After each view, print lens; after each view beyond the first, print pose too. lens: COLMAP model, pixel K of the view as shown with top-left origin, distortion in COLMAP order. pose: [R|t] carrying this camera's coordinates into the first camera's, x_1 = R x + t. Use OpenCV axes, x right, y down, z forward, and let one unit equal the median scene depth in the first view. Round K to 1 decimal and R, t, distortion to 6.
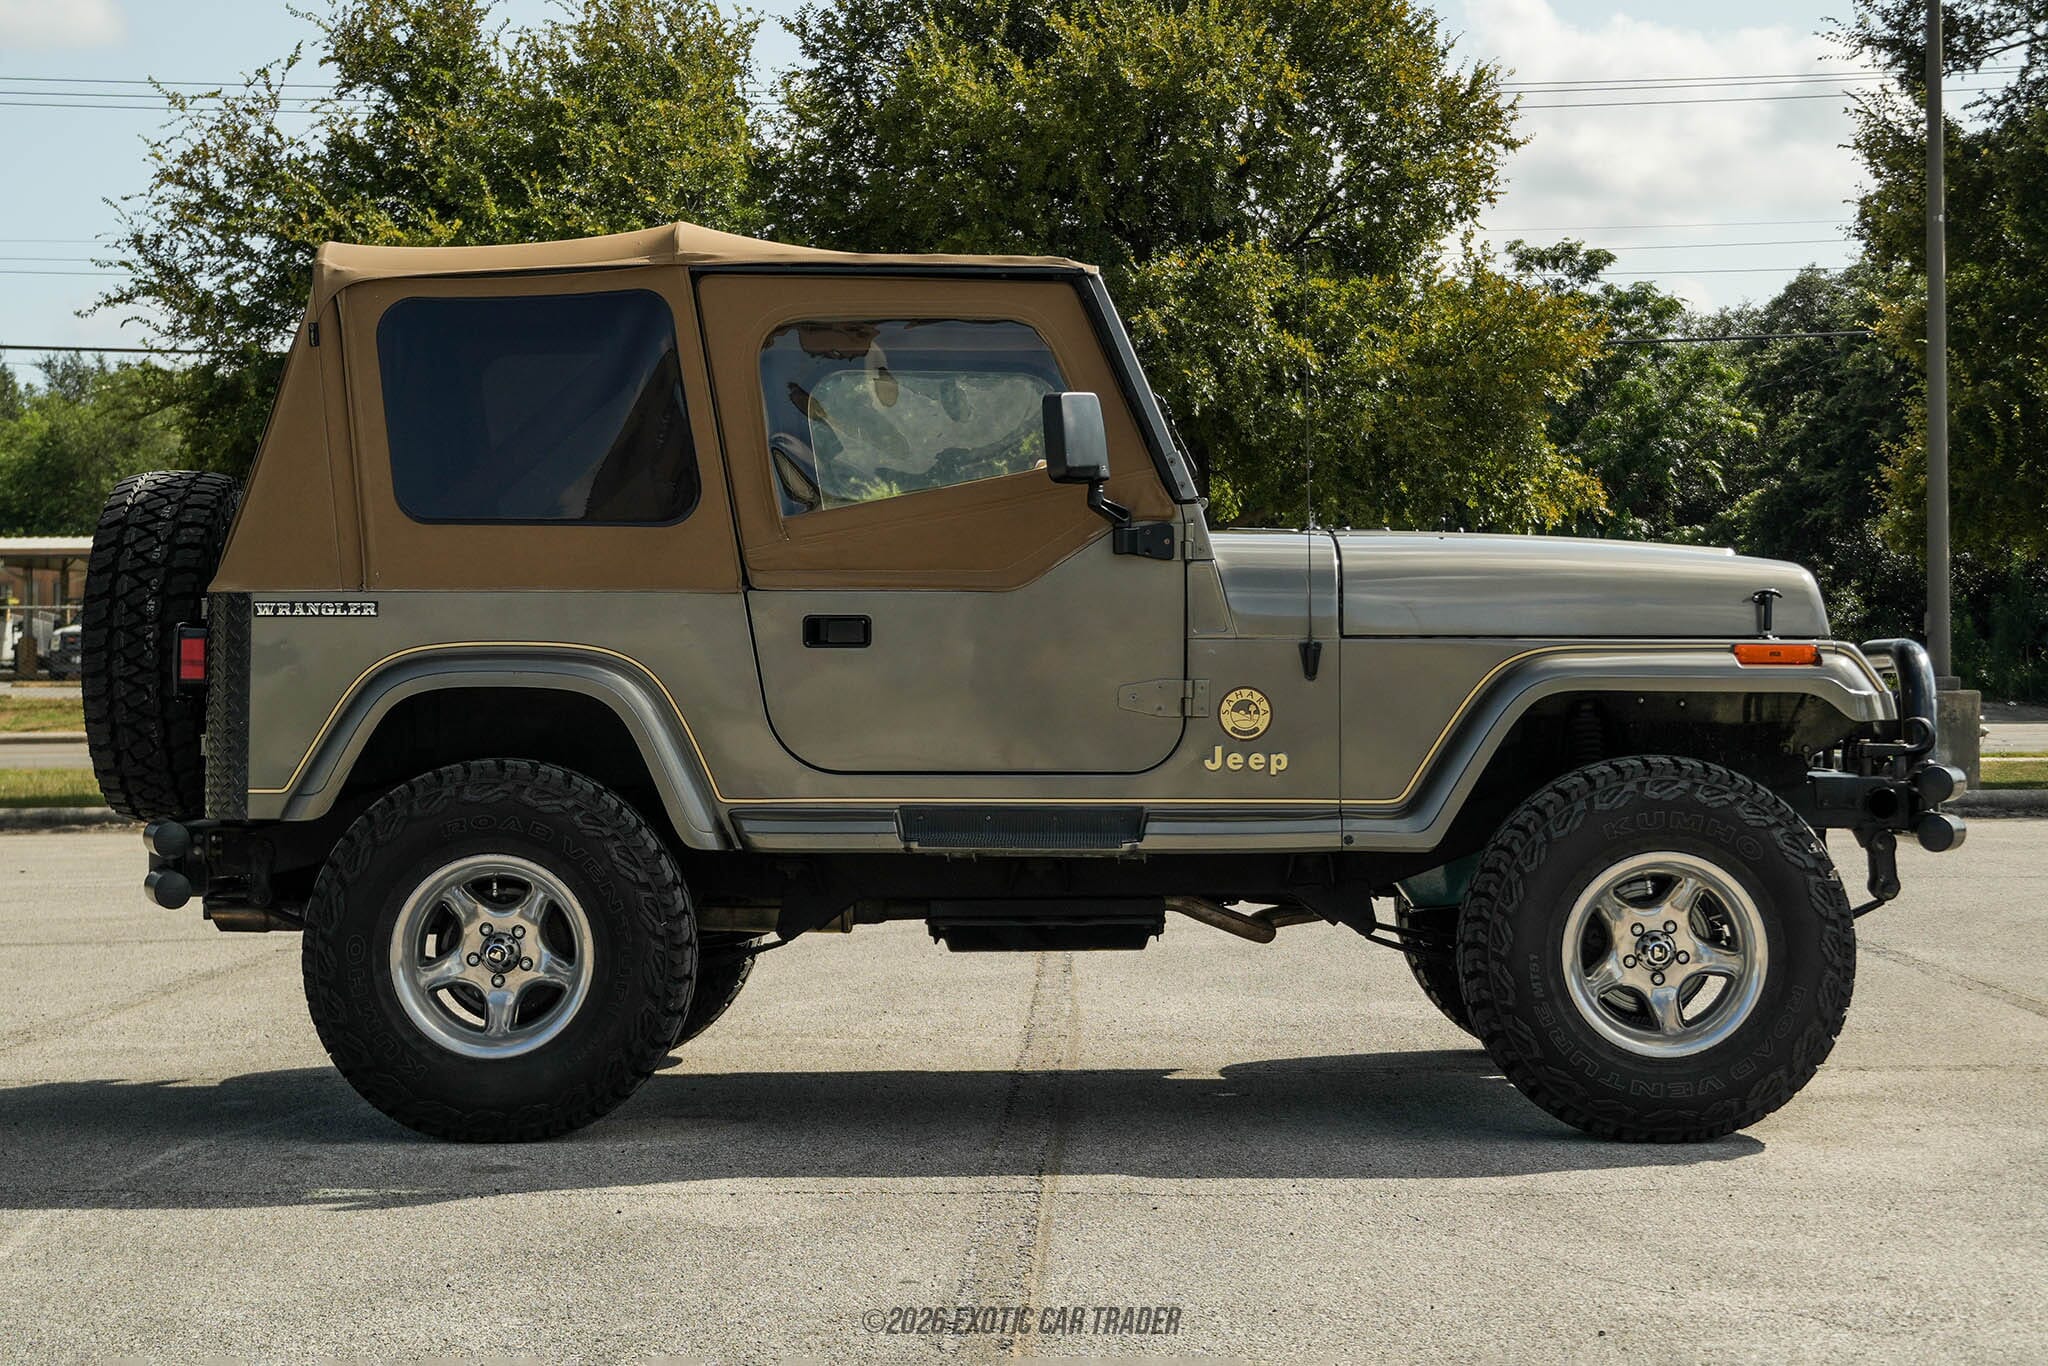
lens RADIAL K [[3913.3, 0, 989.5], [0, 3913.3, 542.6], [0, 0, 1]] dist [0.033787, 0.000000]
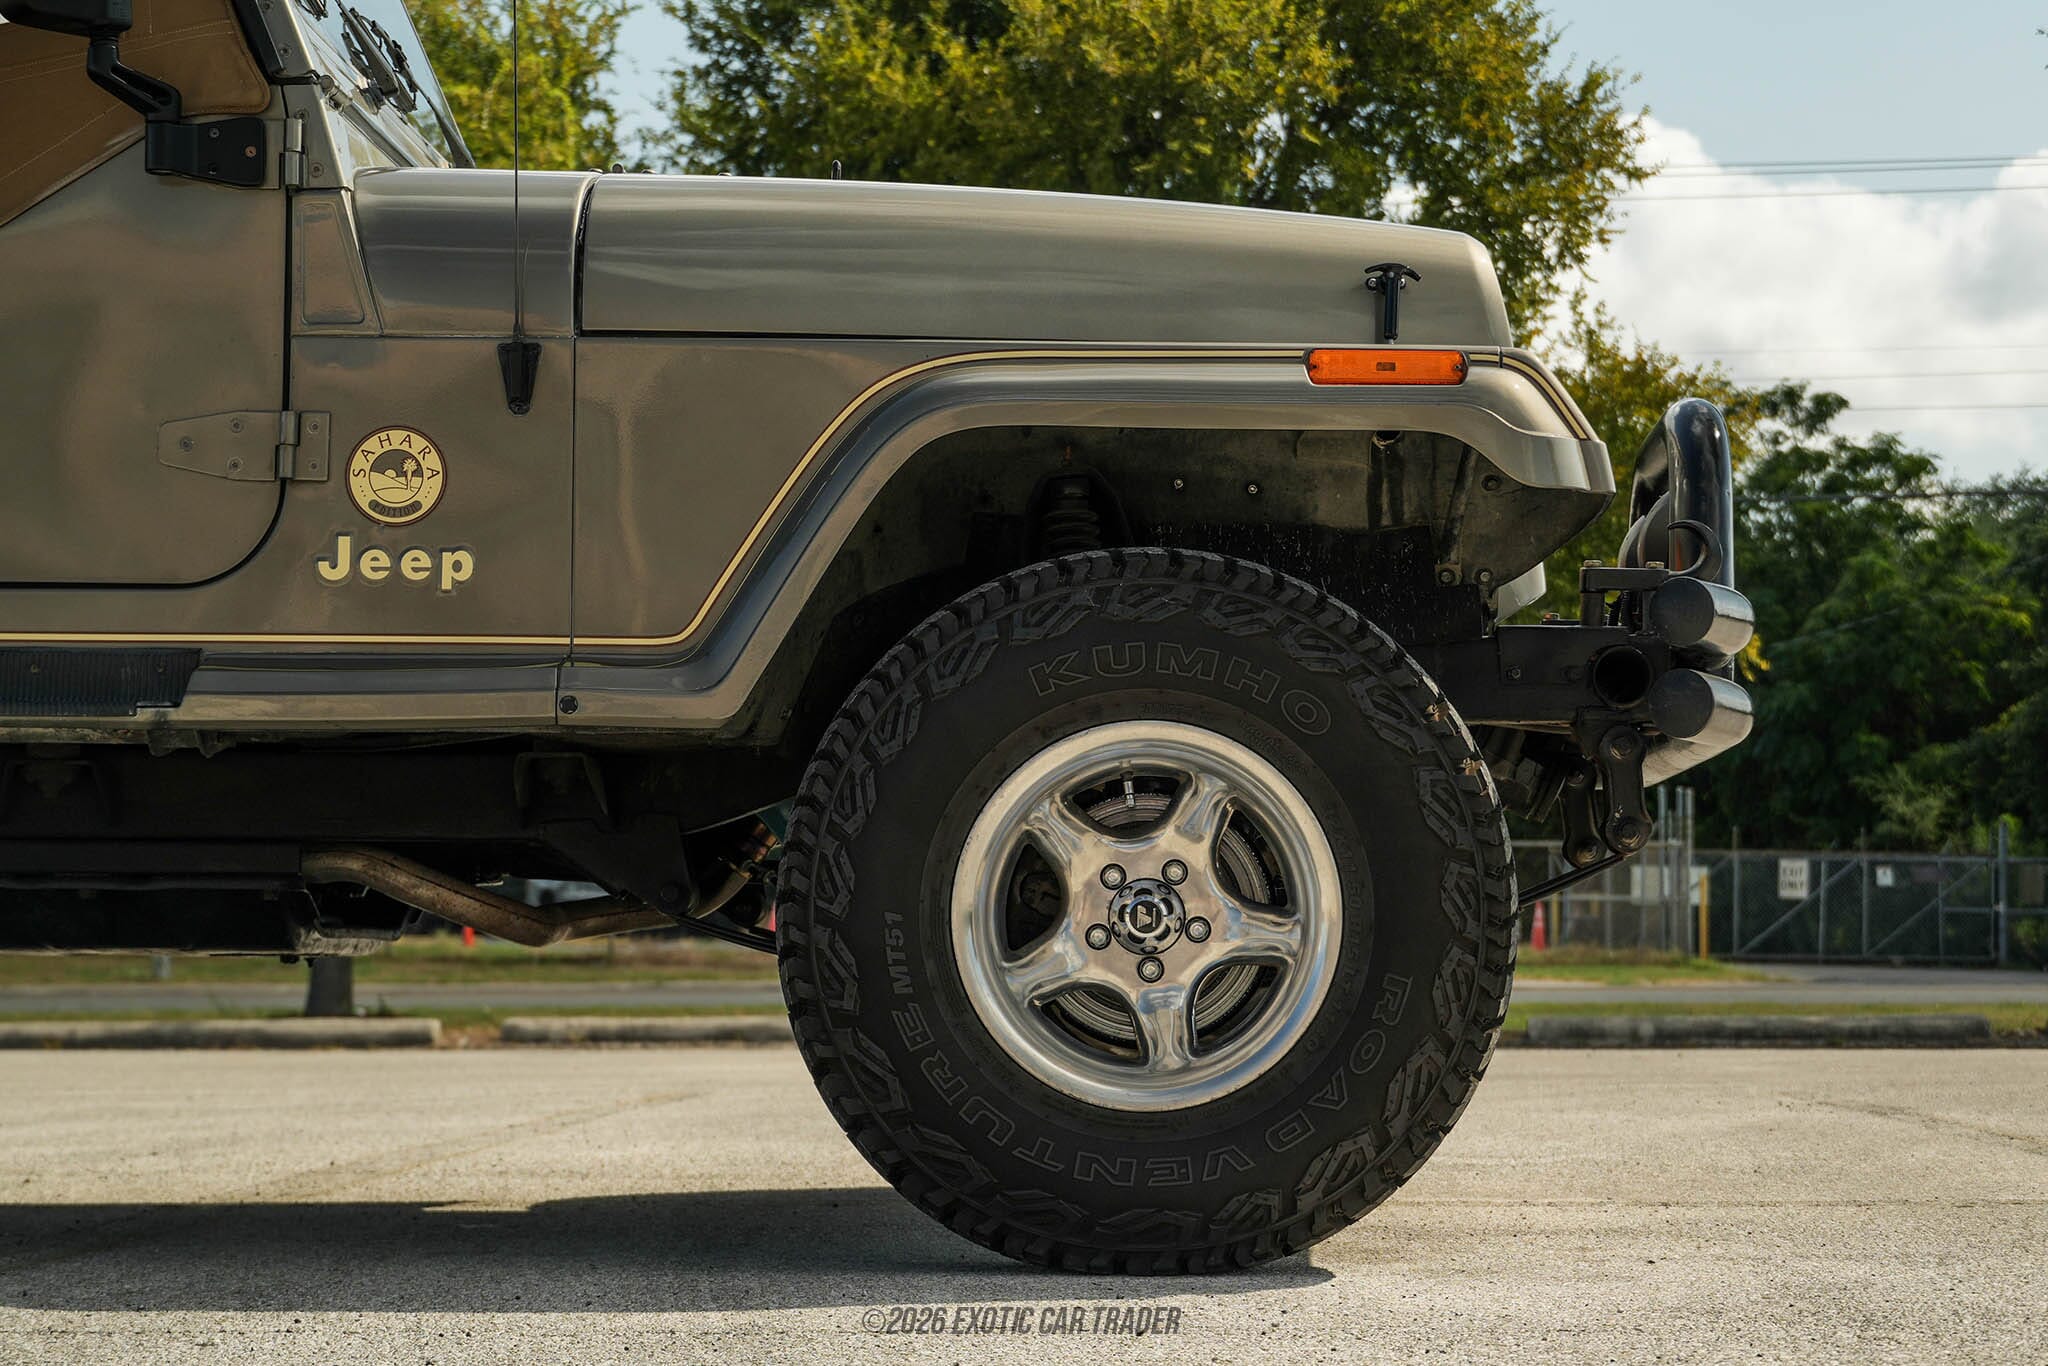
lens RADIAL K [[4946.1, 0, 1026.3], [0, 4946.1, 691.4], [0, 0, 1]] dist [0.071722, 0.000000]
pose [[0.999948, 0.005924, -0.008249, 0.156947], [-0.006055, 0.999855, -0.015926, 0.083229], [0.008154, 0.015975, 0.999839, 0.325933]]
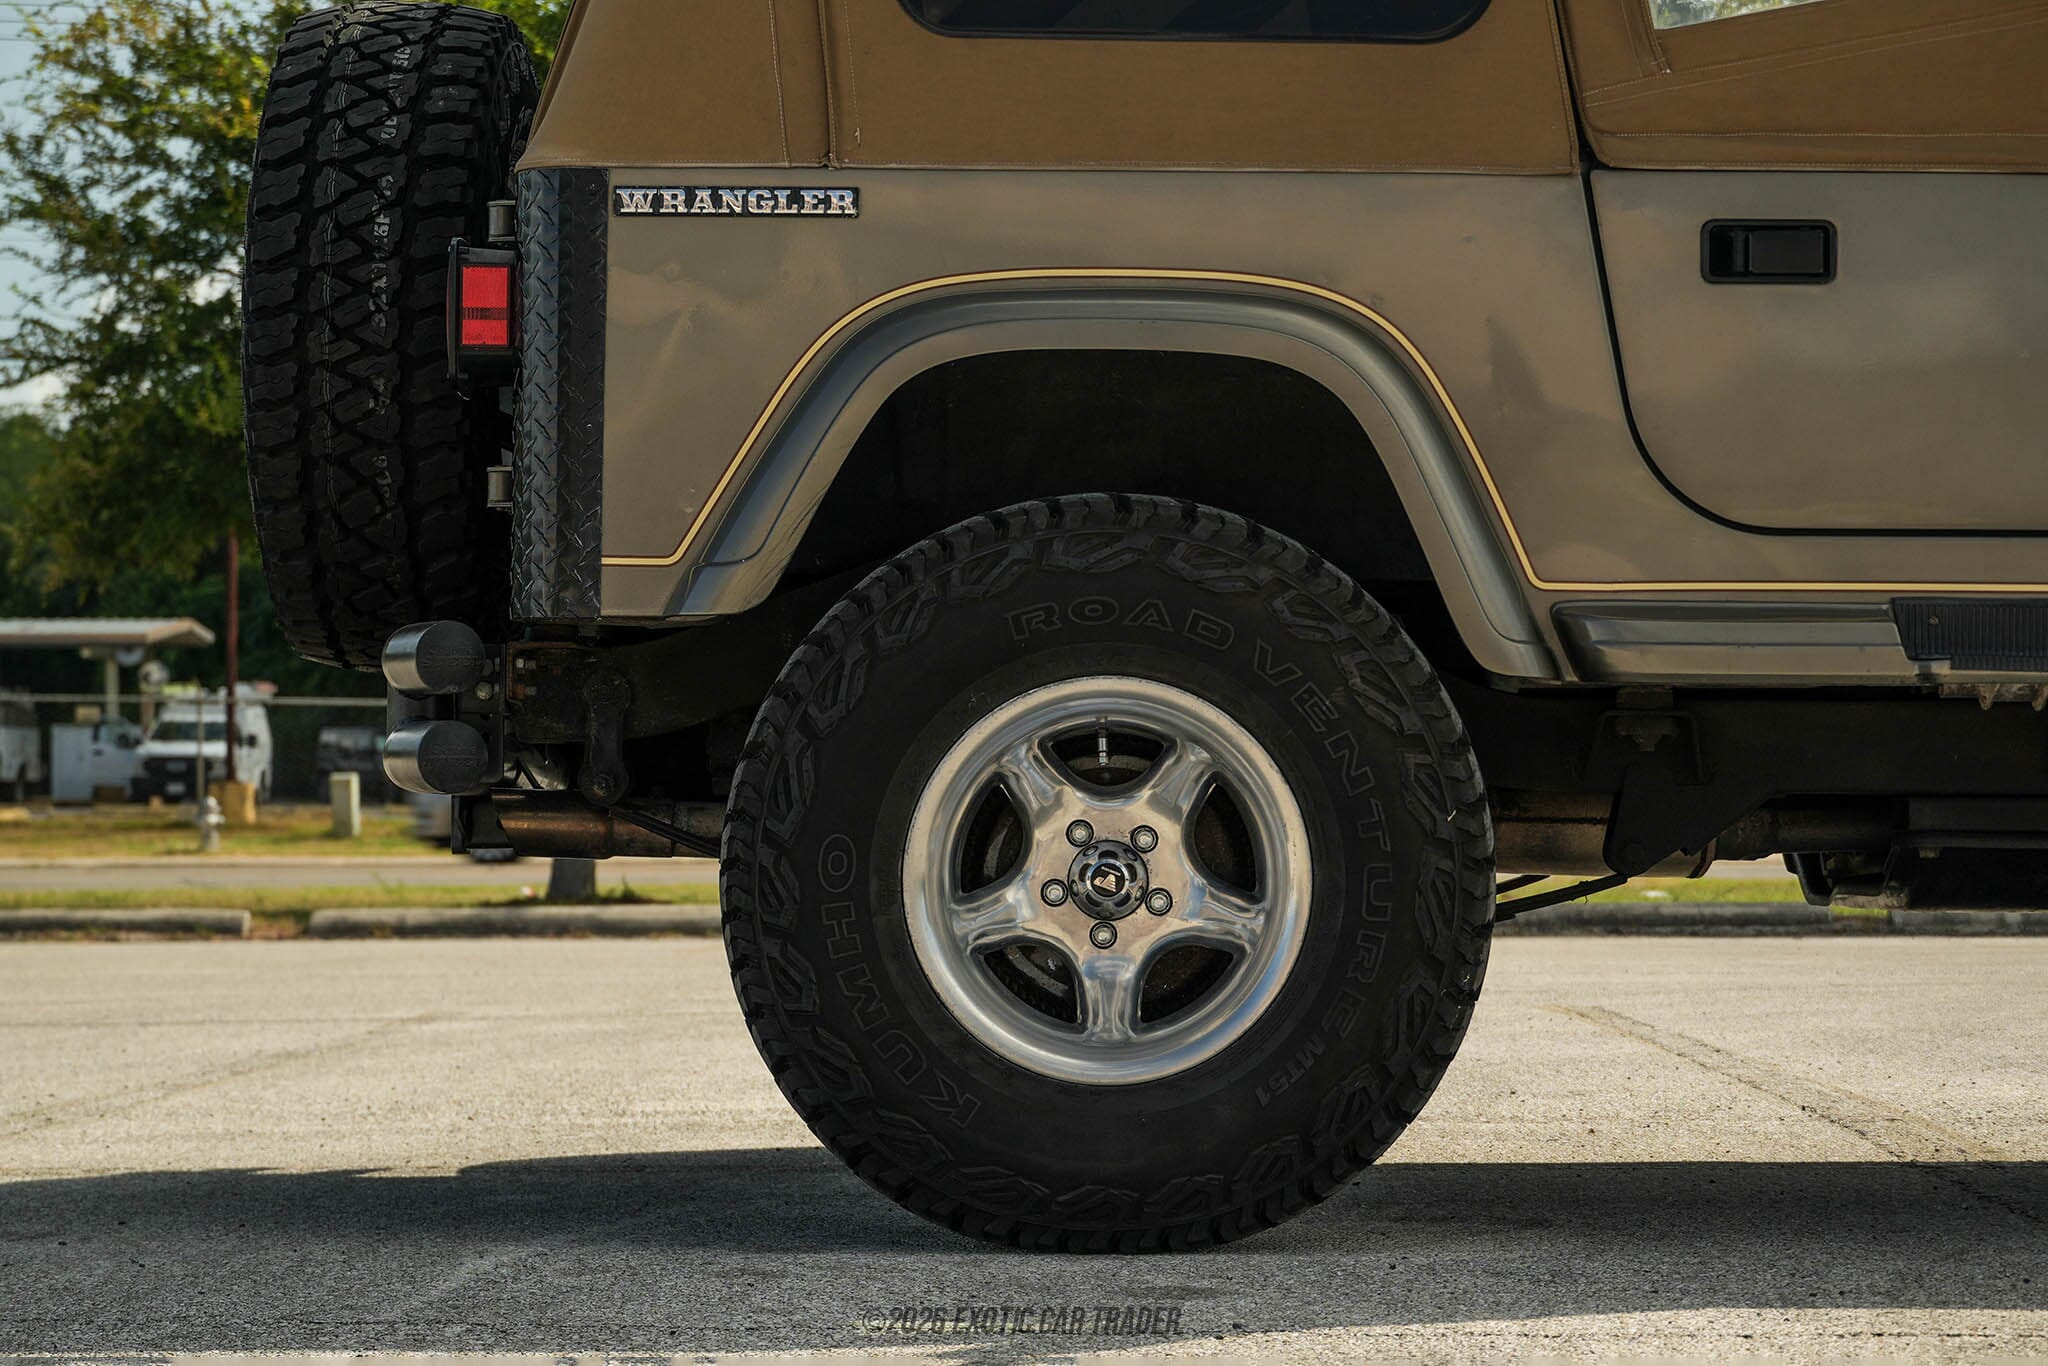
lens RADIAL K [[4946.1, 0, 1029.0], [0, 4946.1, 681.2], [0, 0, 1]] dist [0.071722, 0.000000]
pose [[0.999980, 0.005946, 0.002261, -0.135163], [-0.005956, 0.999972, 0.004475, 0.075649], [-0.002234, -0.004489, 0.999987, 0.360951]]
